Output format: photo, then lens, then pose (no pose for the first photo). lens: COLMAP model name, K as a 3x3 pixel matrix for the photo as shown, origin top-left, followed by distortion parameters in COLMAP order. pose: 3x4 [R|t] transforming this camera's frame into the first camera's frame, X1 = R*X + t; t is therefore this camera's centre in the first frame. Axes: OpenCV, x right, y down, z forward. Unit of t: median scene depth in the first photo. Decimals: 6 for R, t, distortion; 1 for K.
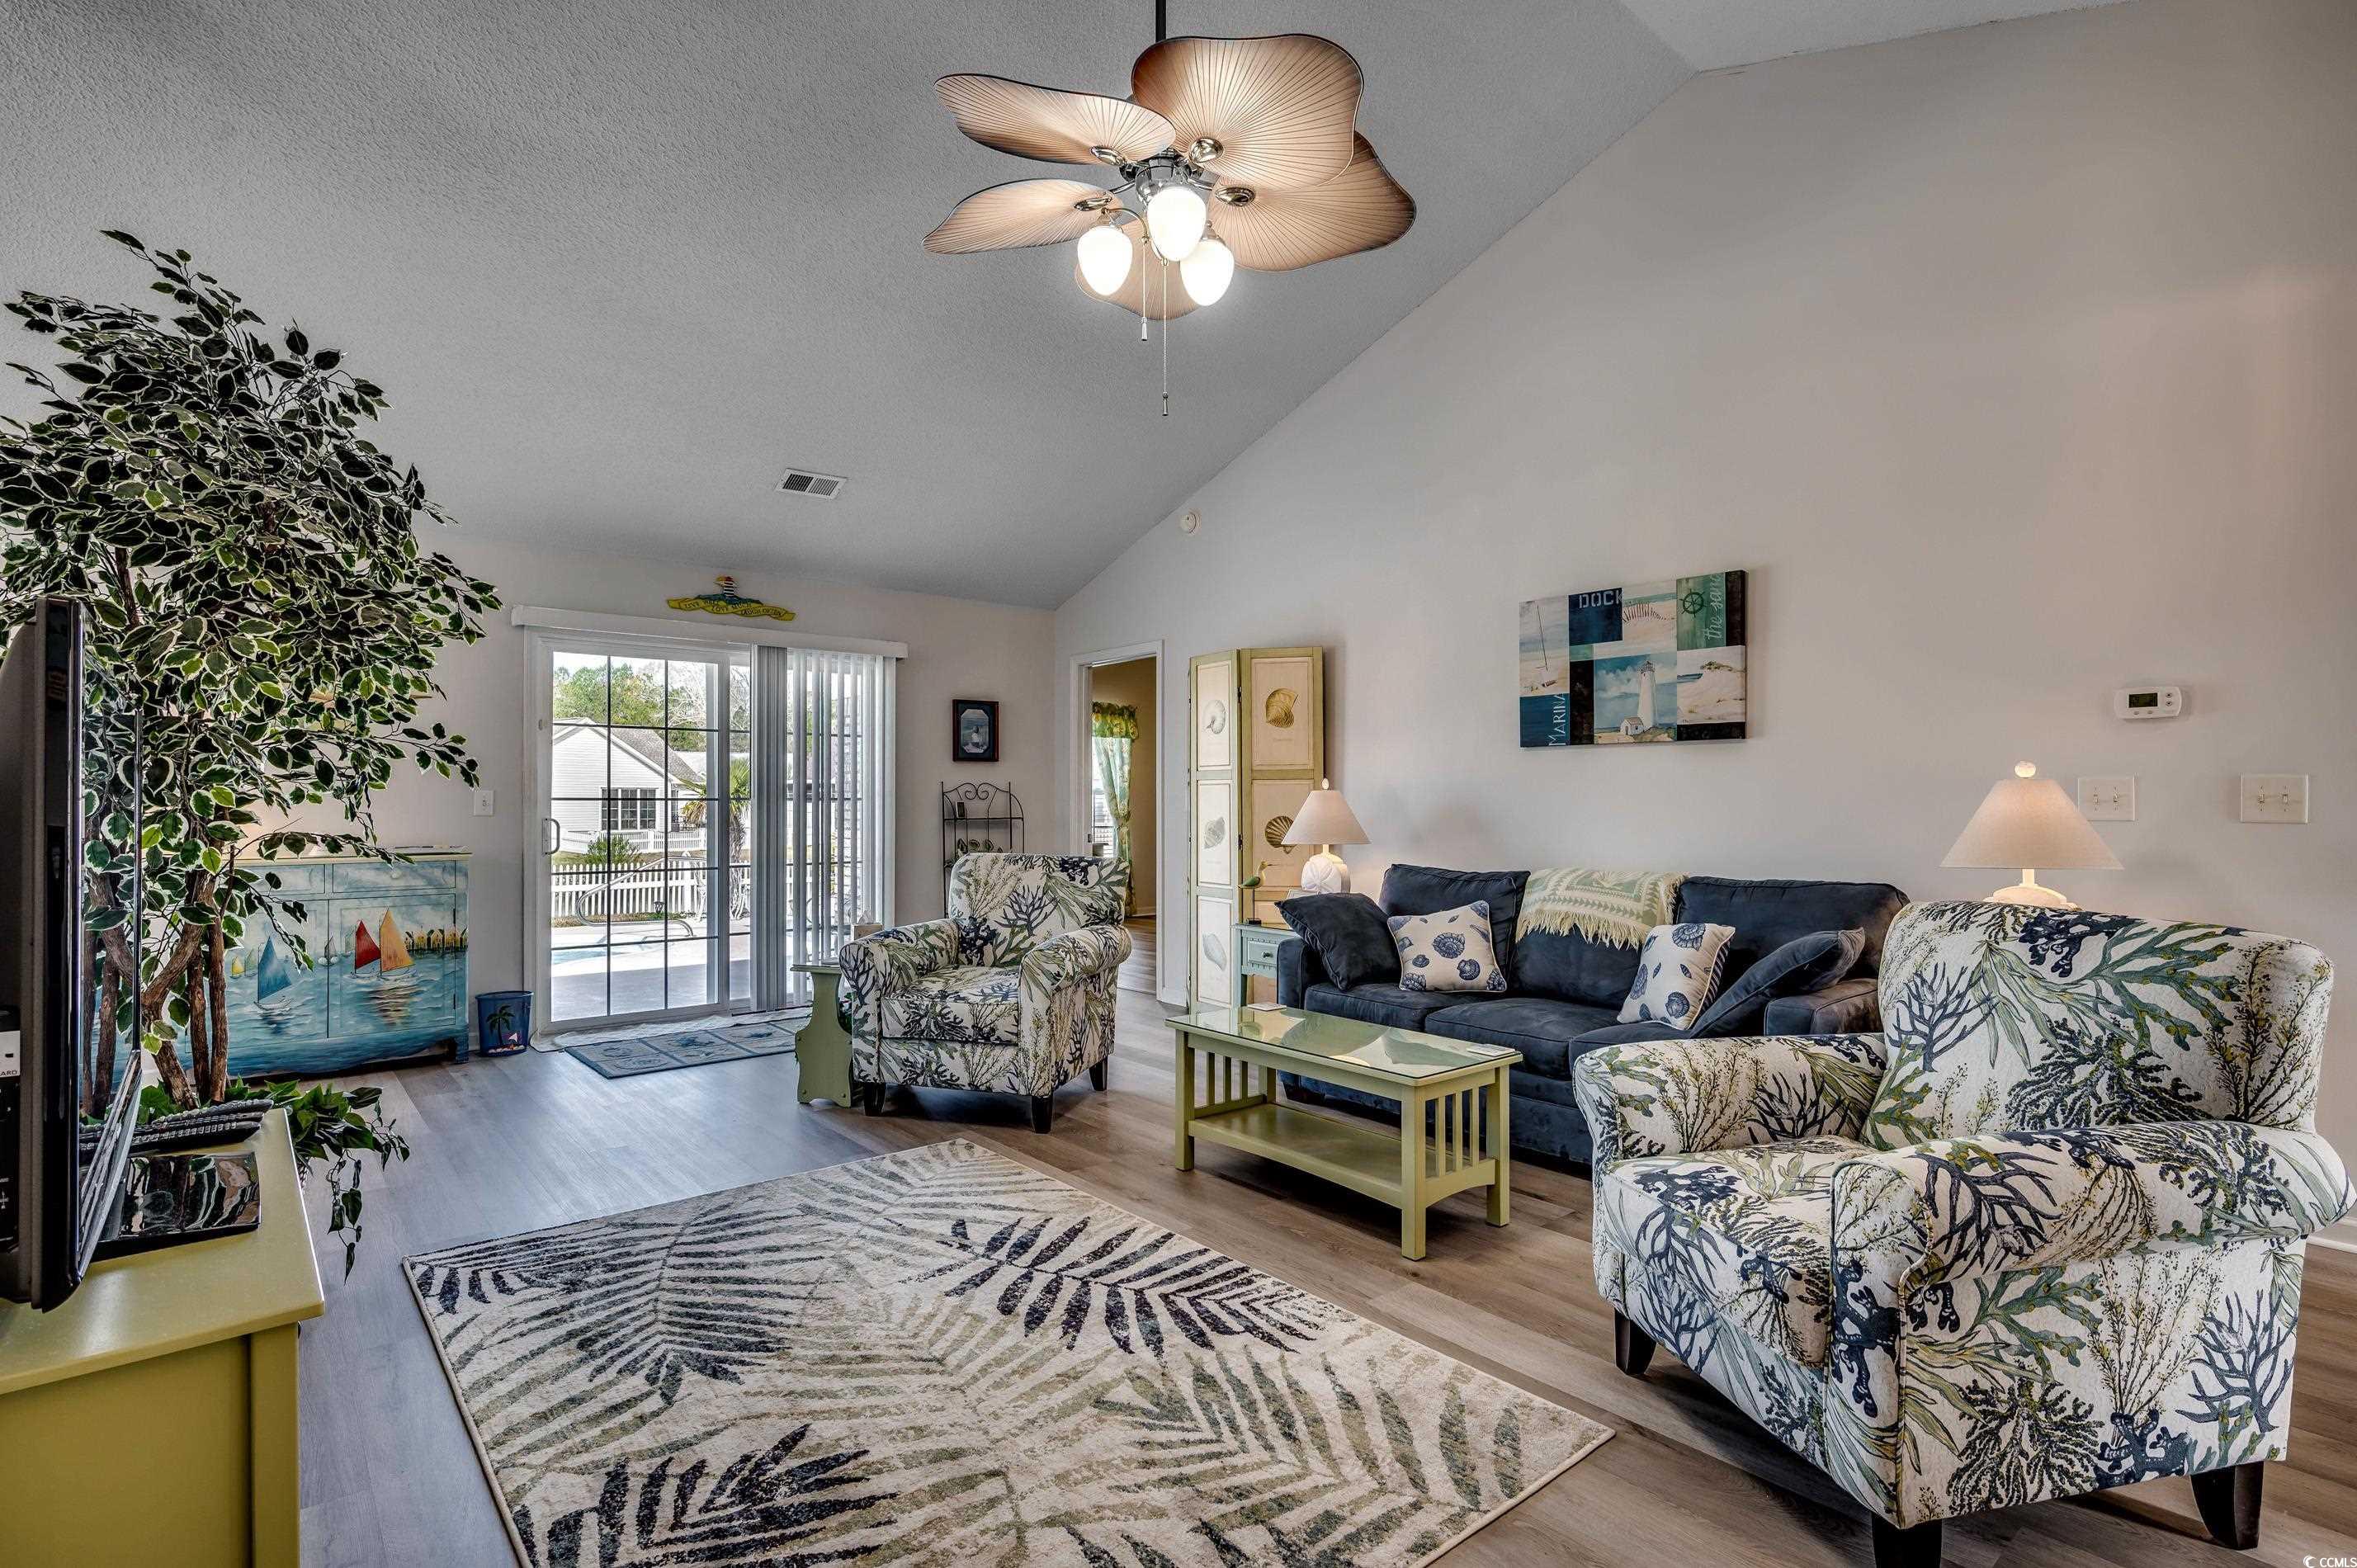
lens RADIAL K [[1134.3, 0, 1186.6], [0, 1134.3, 793.2], [0, 0, 1]] dist [-0.001872, -0.000136]
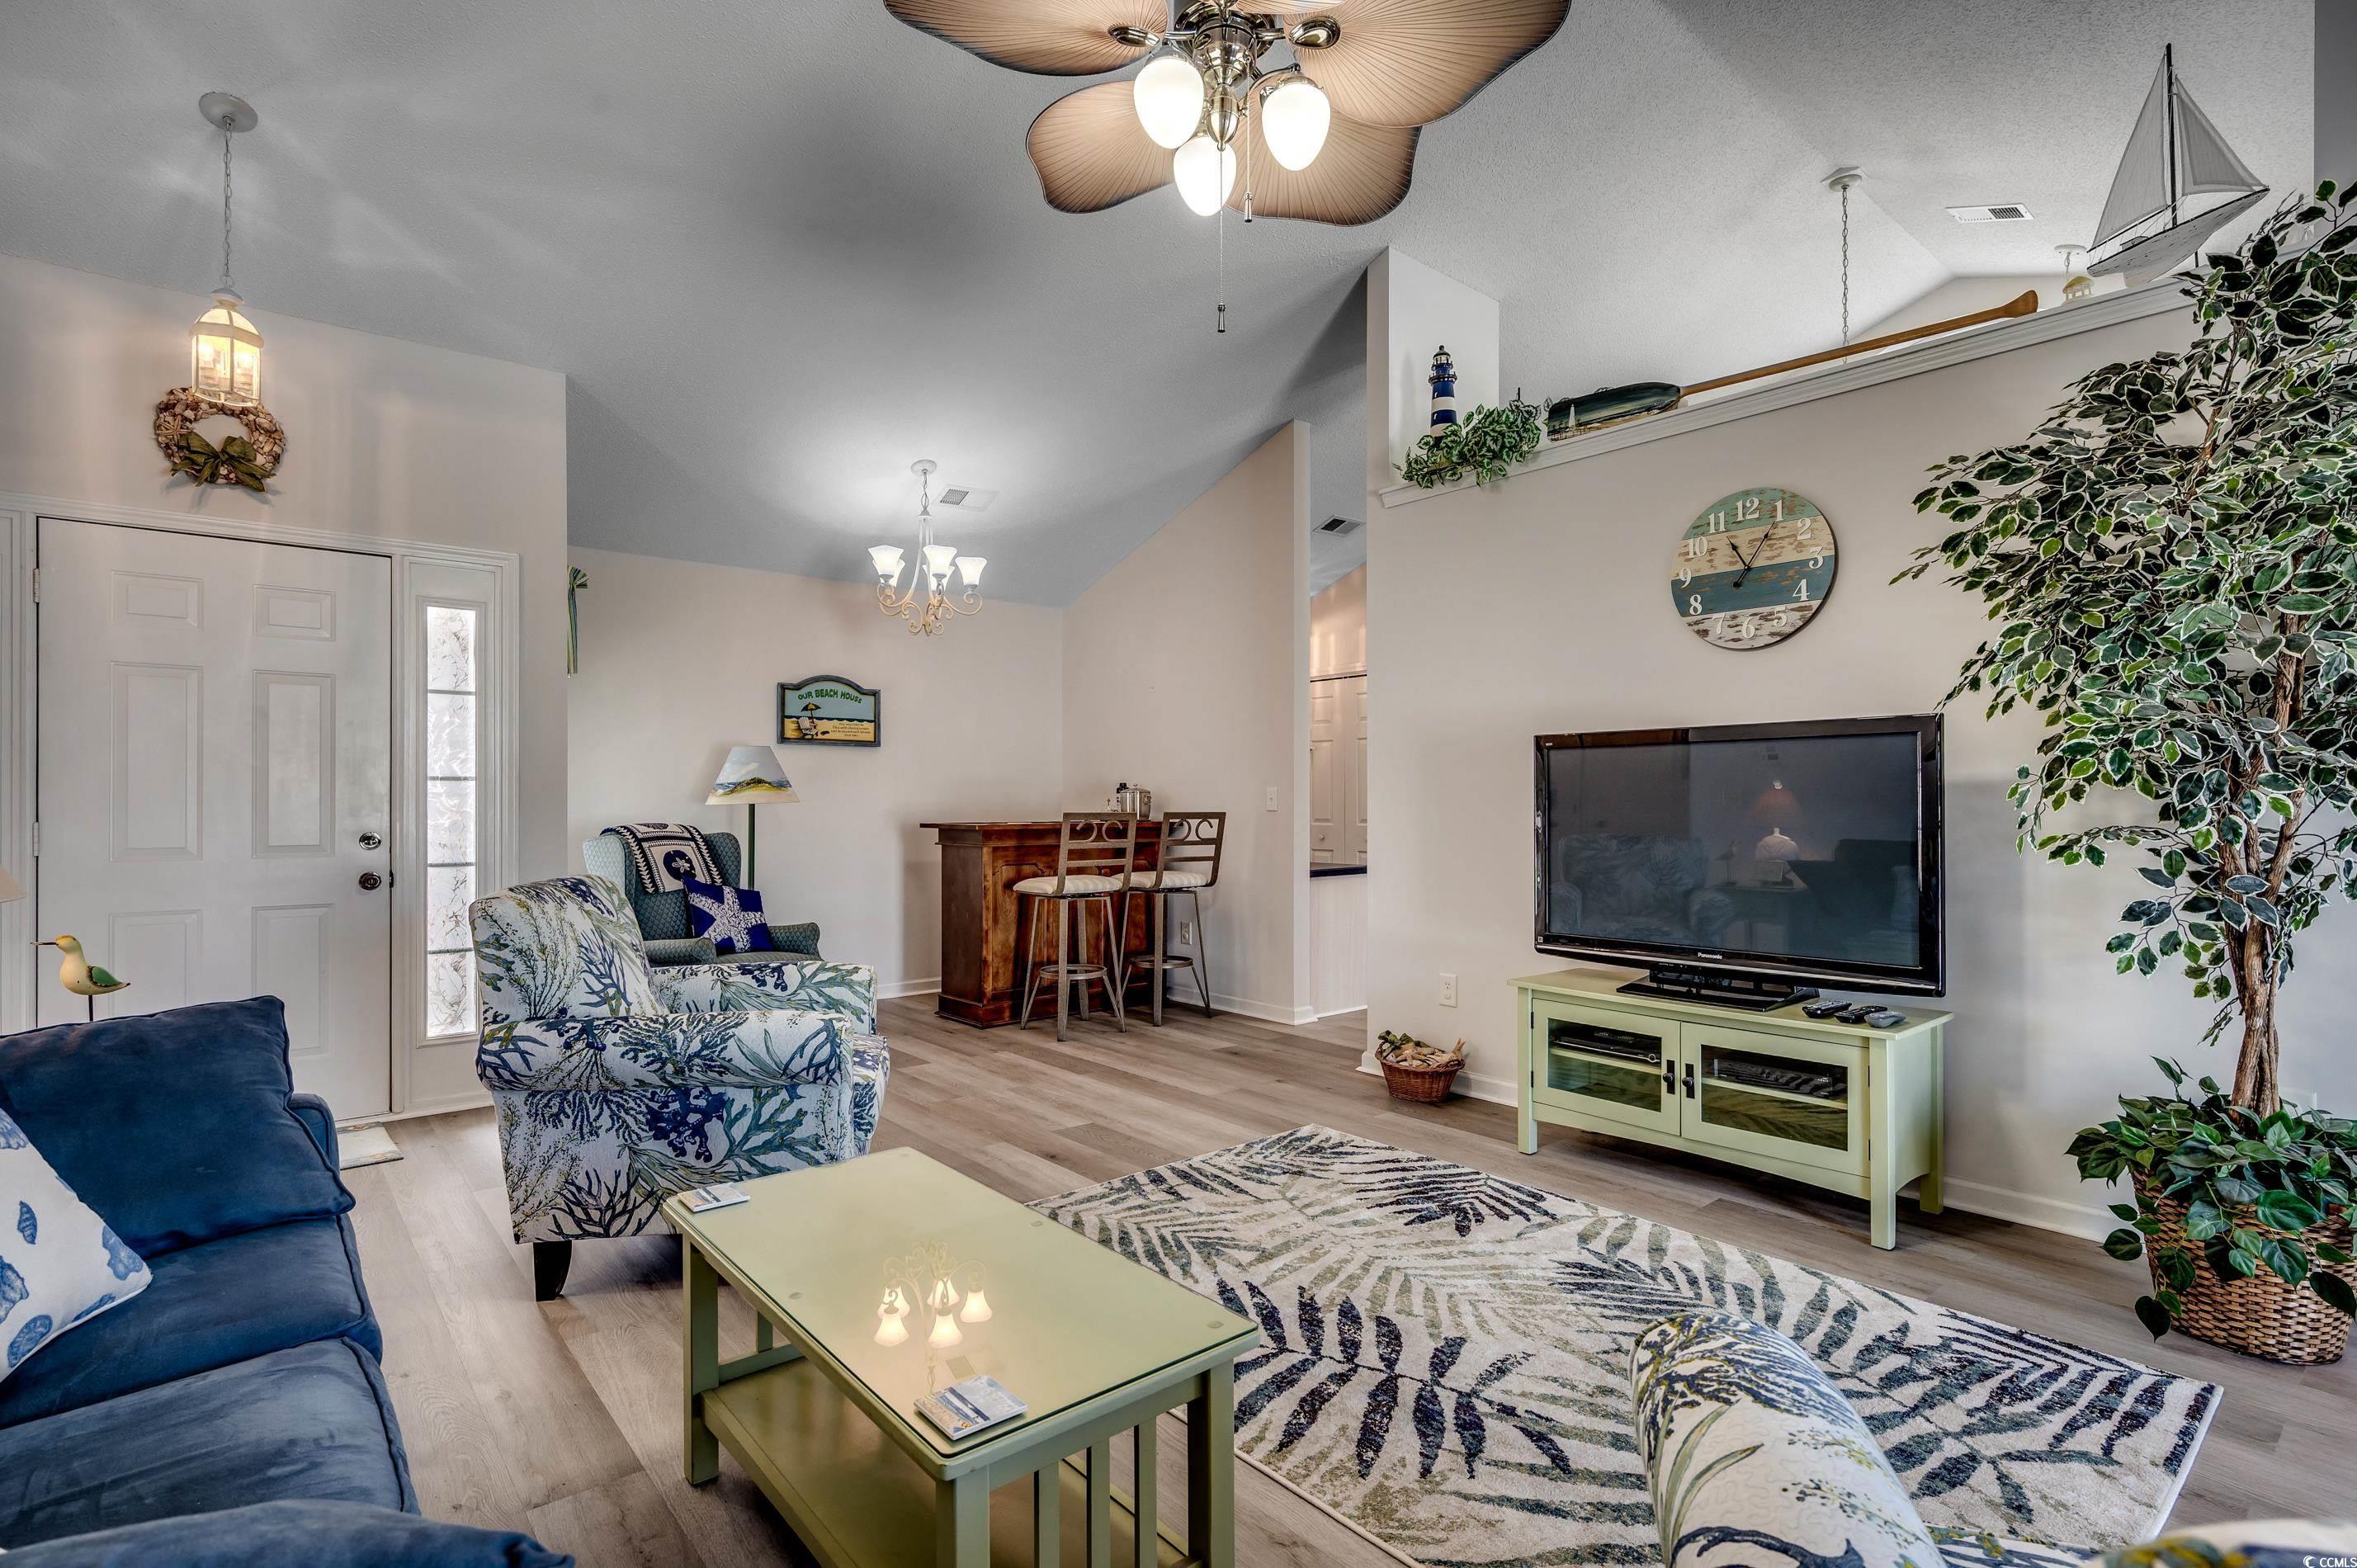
lens RADIAL K [[1135.4, 0, 1182.6], [0, 1135.4, 799.9], [0, 0, 1]] dist [-0.002454, -0.000238]
pose [[-0.999993, 0.003622, 0.000706, 0.009773], [0.003617, 0.999963, -0.007749, 0.015815], [-0.000734, -0.007746, -0.999970, 1.821829]]
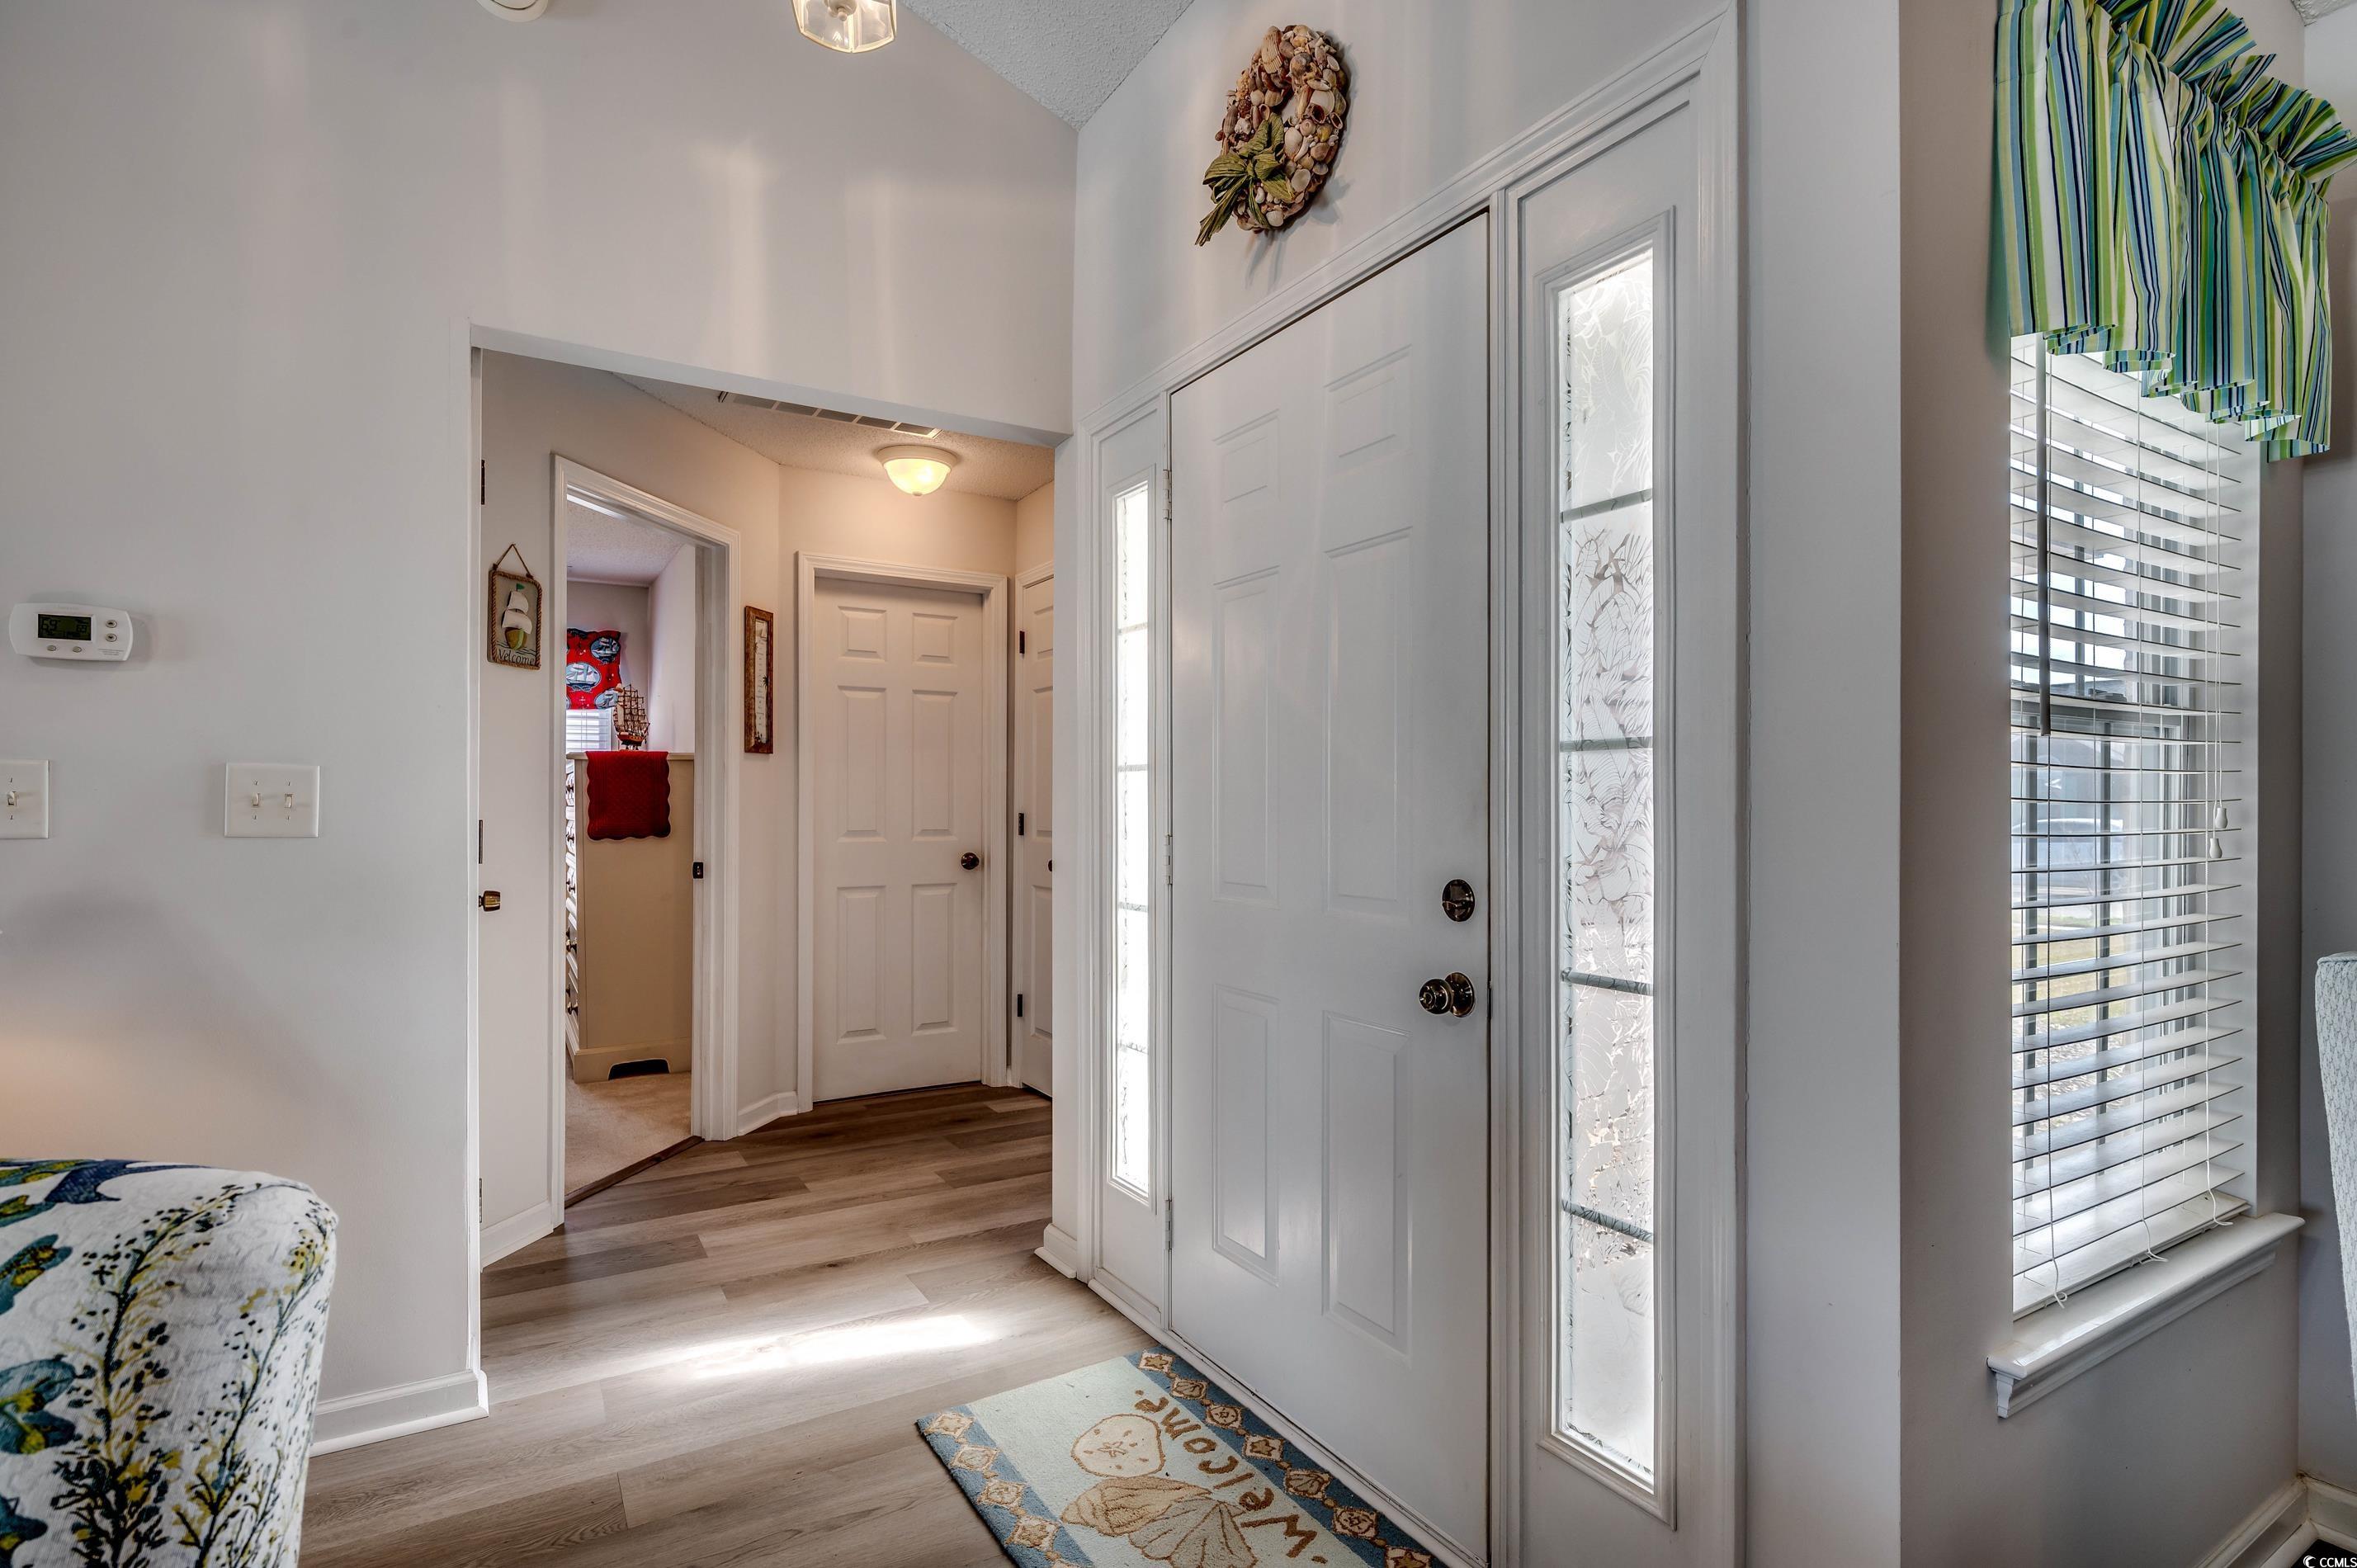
lens RADIAL K [[1139.2, 0, 1173.6], [0, 1139.2, 809.0], [0, 0, 1]] dist [-0.001295, -0.000094]
pose [[0.158828, -0.002264, 0.987304, 0.421761], [-0.008695, 0.999955, 0.003692, 0.002527], [-0.987268, -0.009171, 0.158802, 0.410268]]
